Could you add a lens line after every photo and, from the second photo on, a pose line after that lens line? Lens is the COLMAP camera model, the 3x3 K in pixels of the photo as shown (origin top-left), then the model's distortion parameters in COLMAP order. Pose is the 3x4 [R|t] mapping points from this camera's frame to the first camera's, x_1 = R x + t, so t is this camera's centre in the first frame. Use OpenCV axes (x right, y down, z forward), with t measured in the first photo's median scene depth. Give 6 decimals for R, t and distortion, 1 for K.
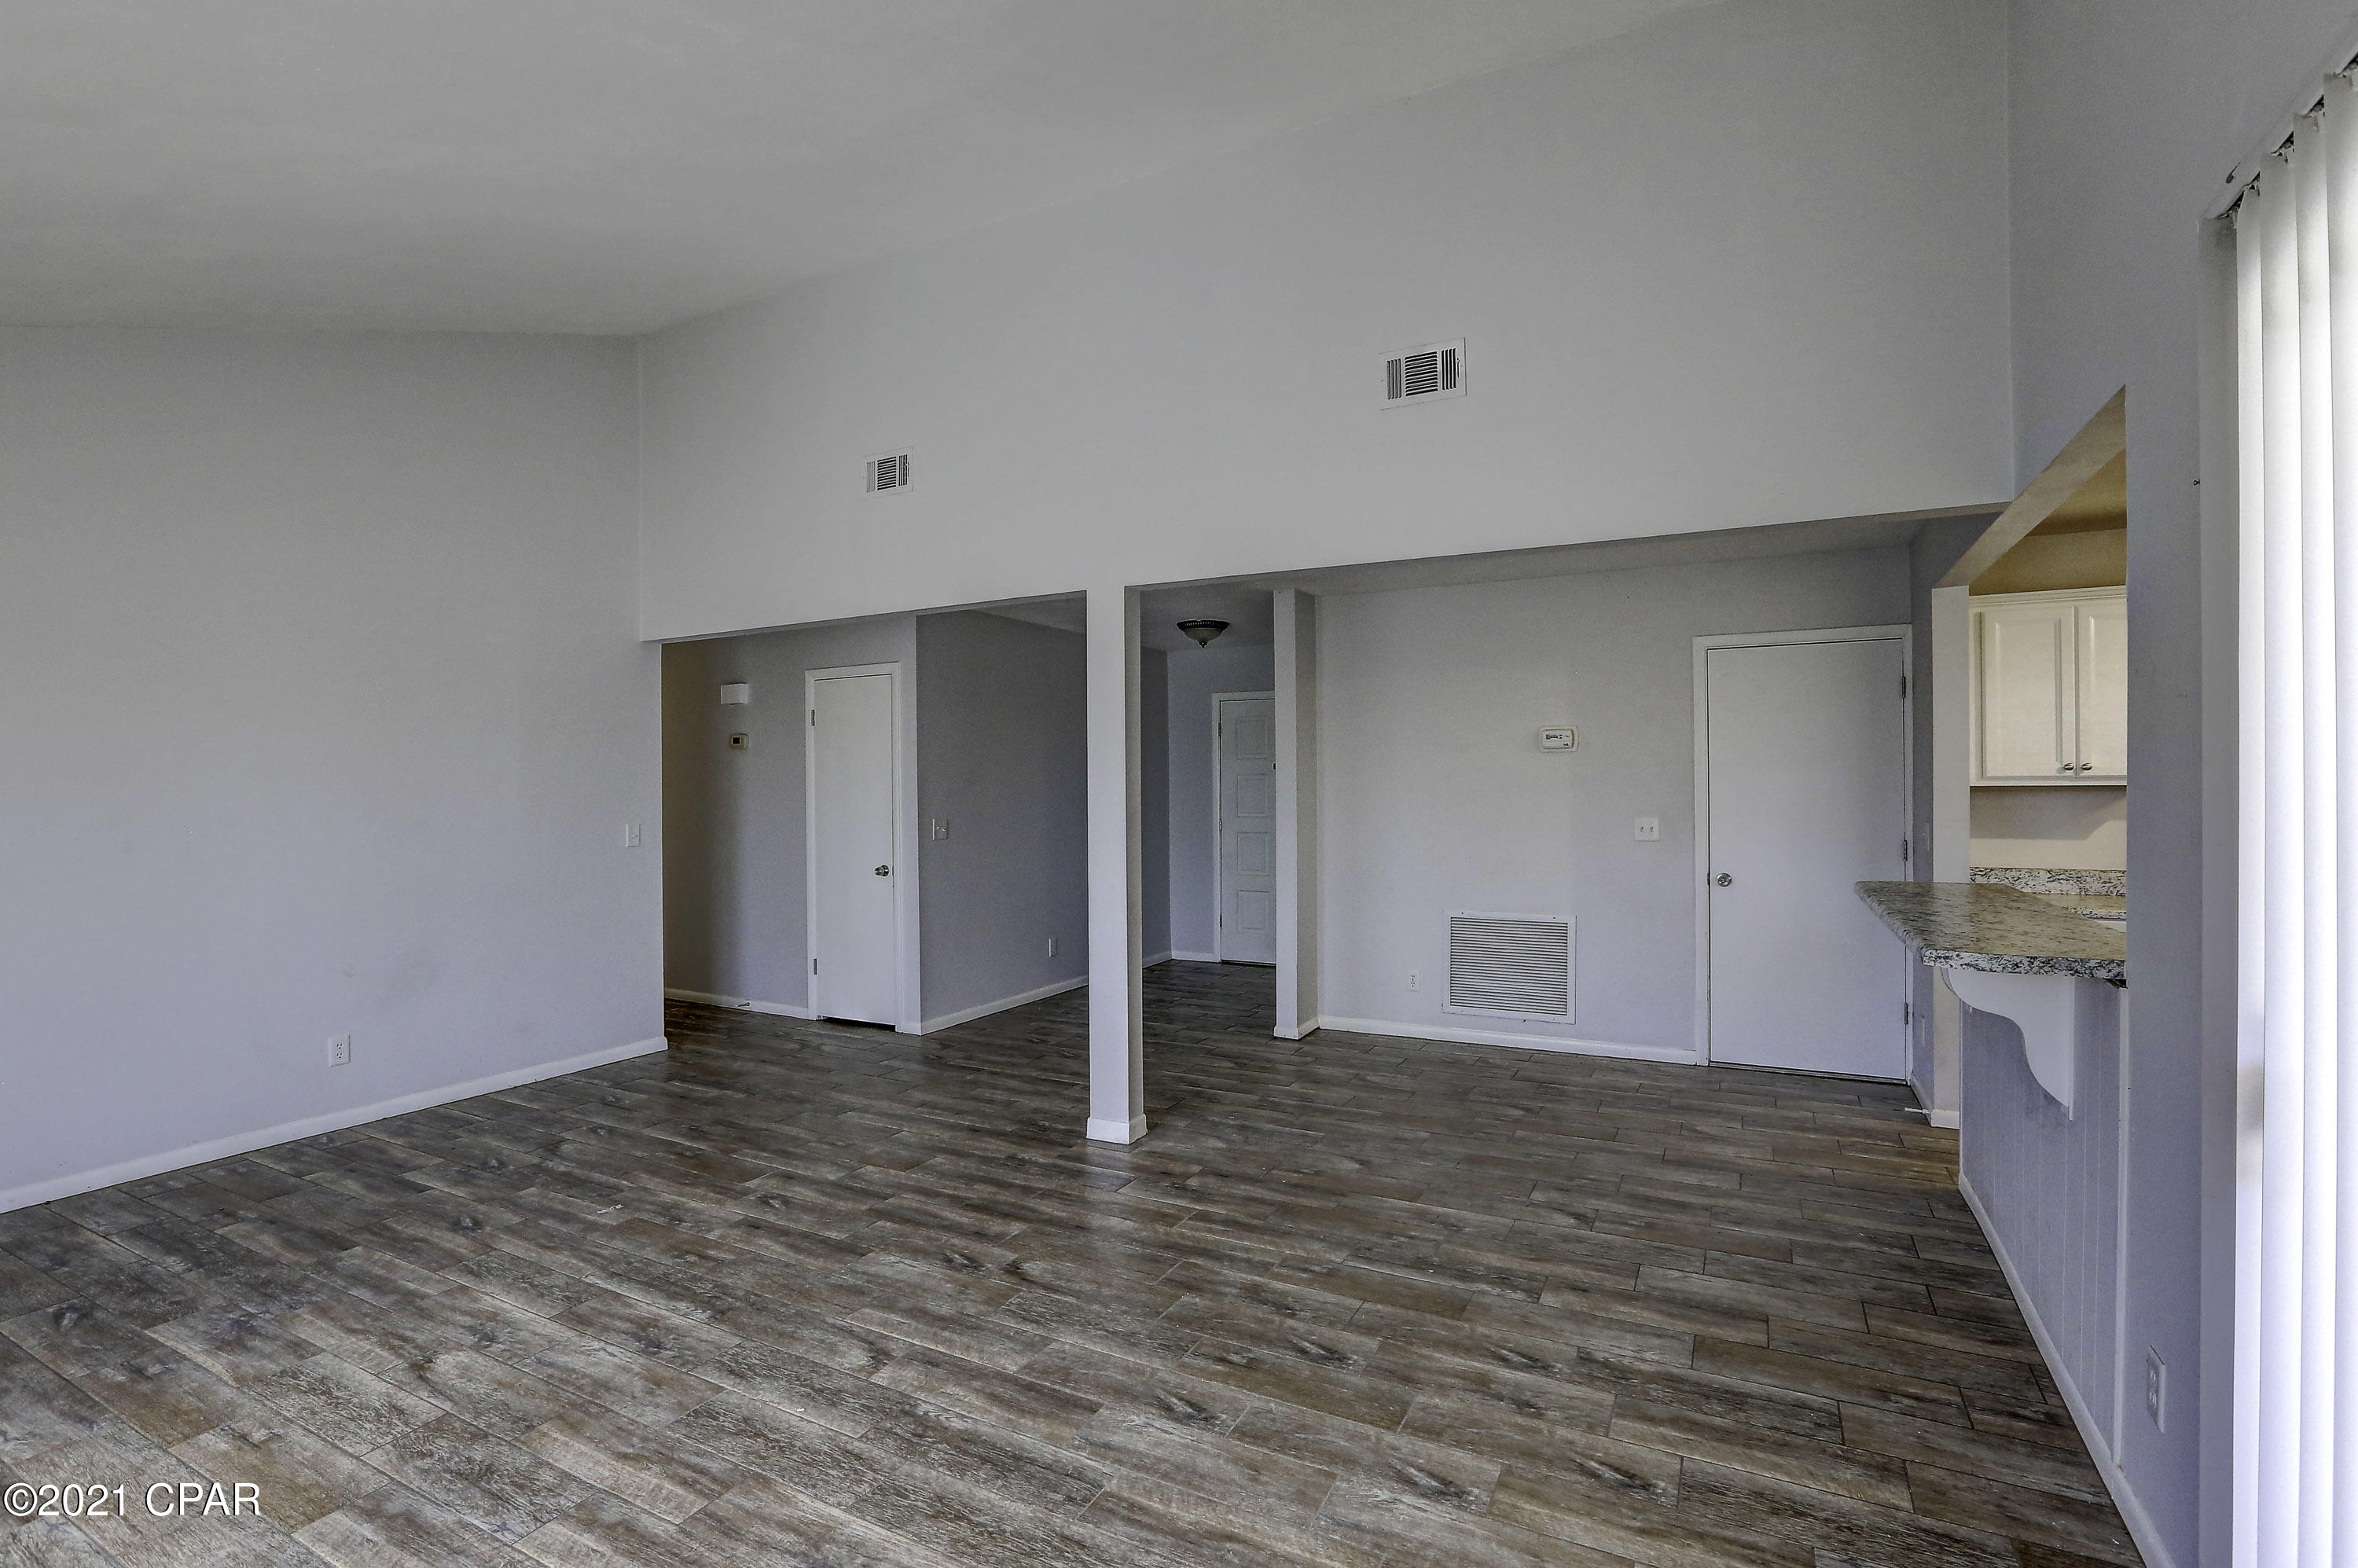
lens RADIAL K [[1091.4, 0, 1169.4], [0, 1091.4, 788.1], [0, 0, 1]] dist [-0.057234, 0.021787]
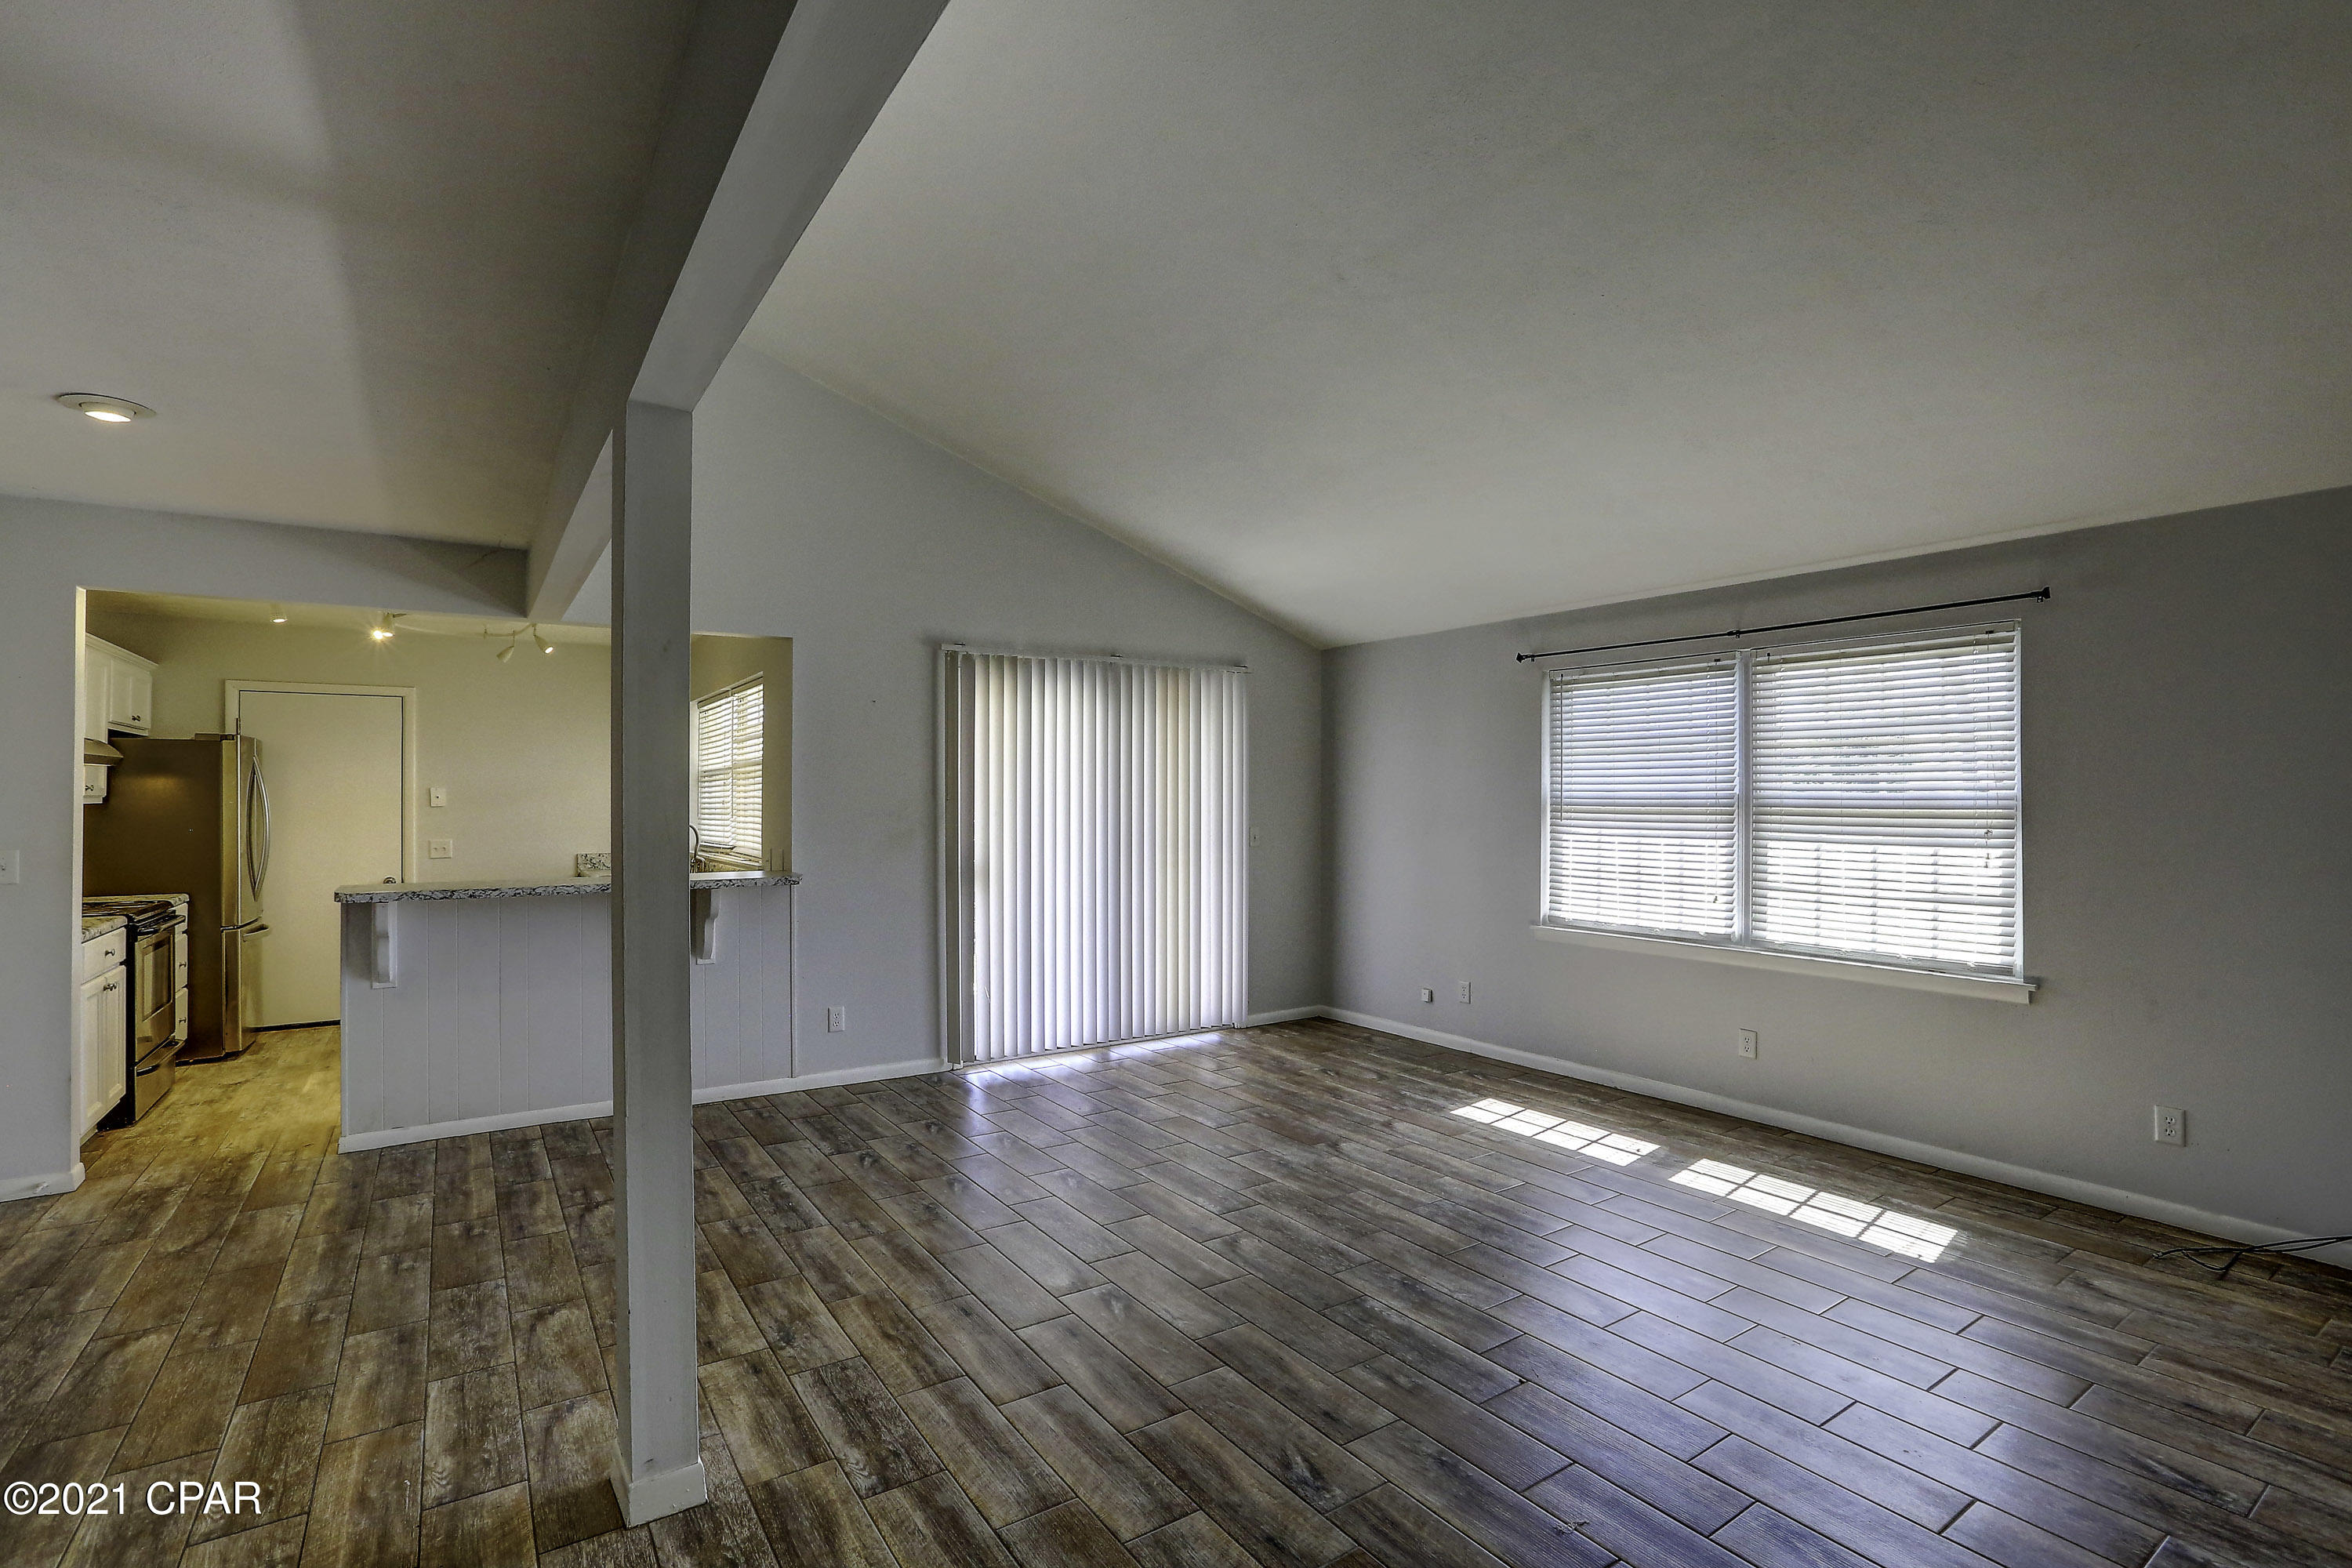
lens RADIAL K [[1073.3, 0, 1169.9], [0, 1073.3, 785.8], [0, 0, 1]] dist [-0.049072, 0.018077]
pose [[-0.884006, 0.012708, 0.467303, -0.662613], [0.008924, 0.999907, -0.010310, -0.003714], [-0.467391, -0.004944, -0.884037, 1.772250]]
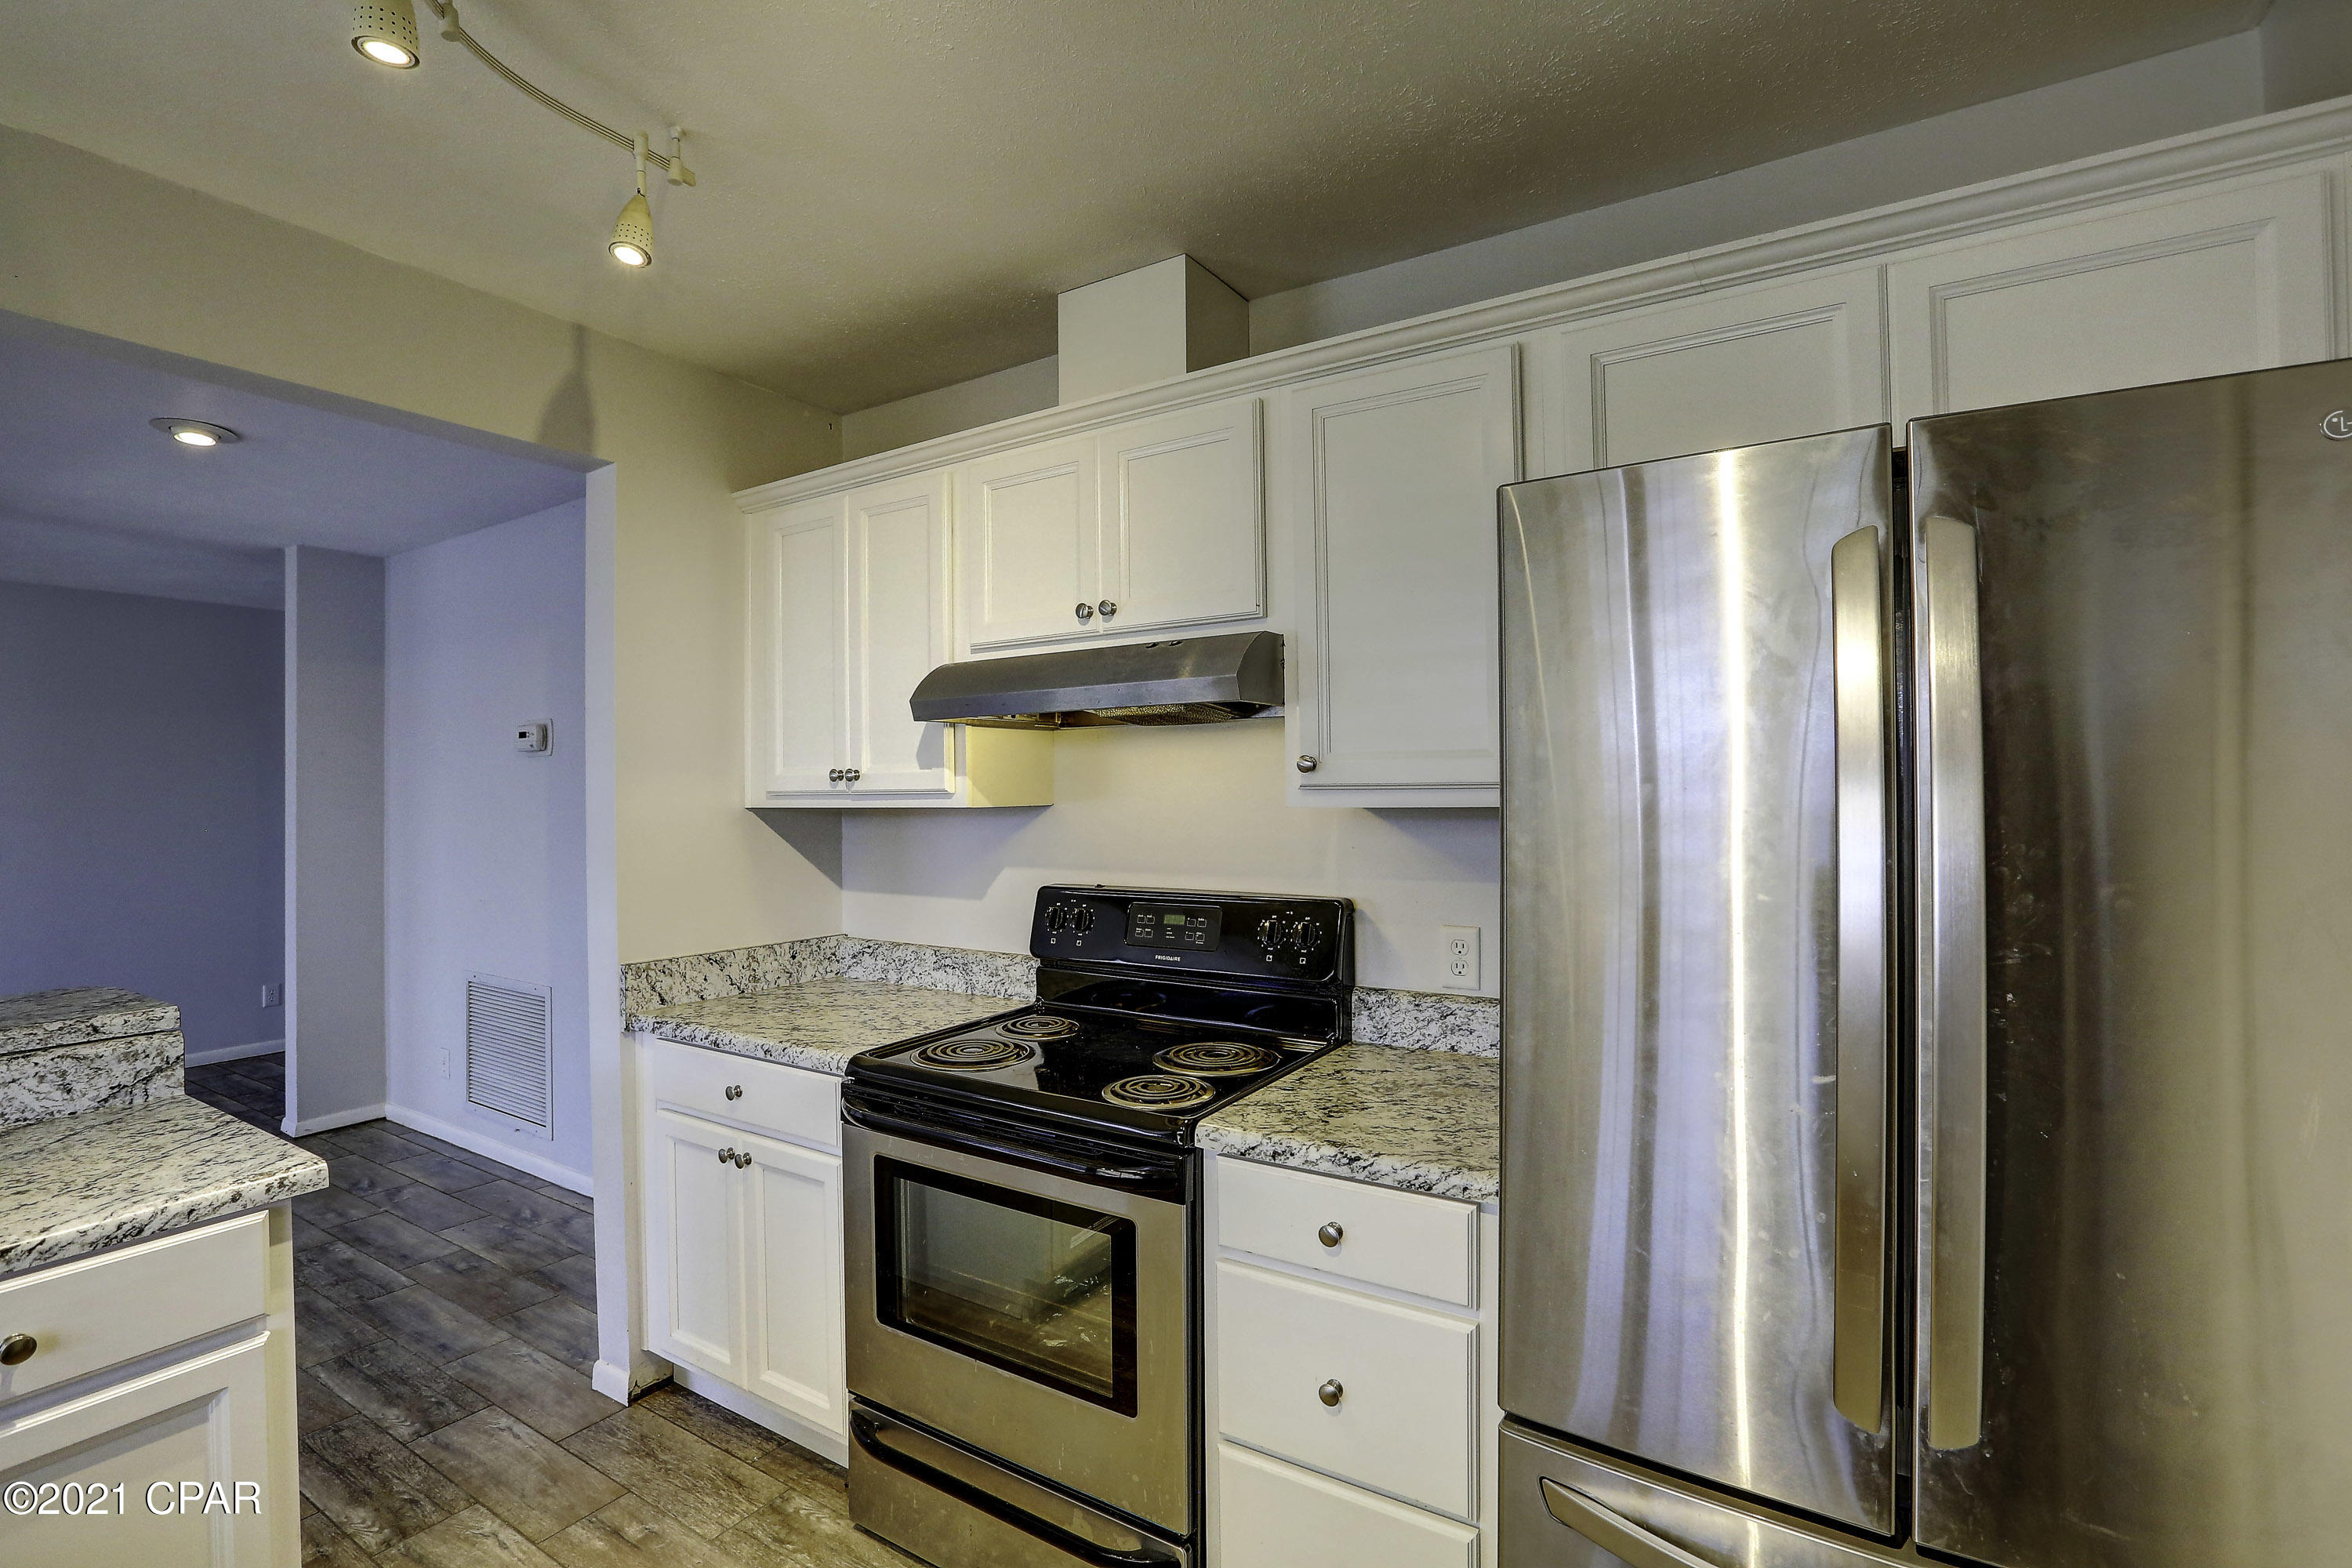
lens RADIAL K [[1073.3, 0, 1169.9], [0, 1073.3, 785.8], [0, 0, 1]] dist [-0.049072, 0.018077]
pose [[0.996990, -0.003355, -0.077454, 1.437090], [0.002787, 0.999968, -0.007441, -0.013833], [0.077477, 0.007203, 0.996968, 0.586524]]
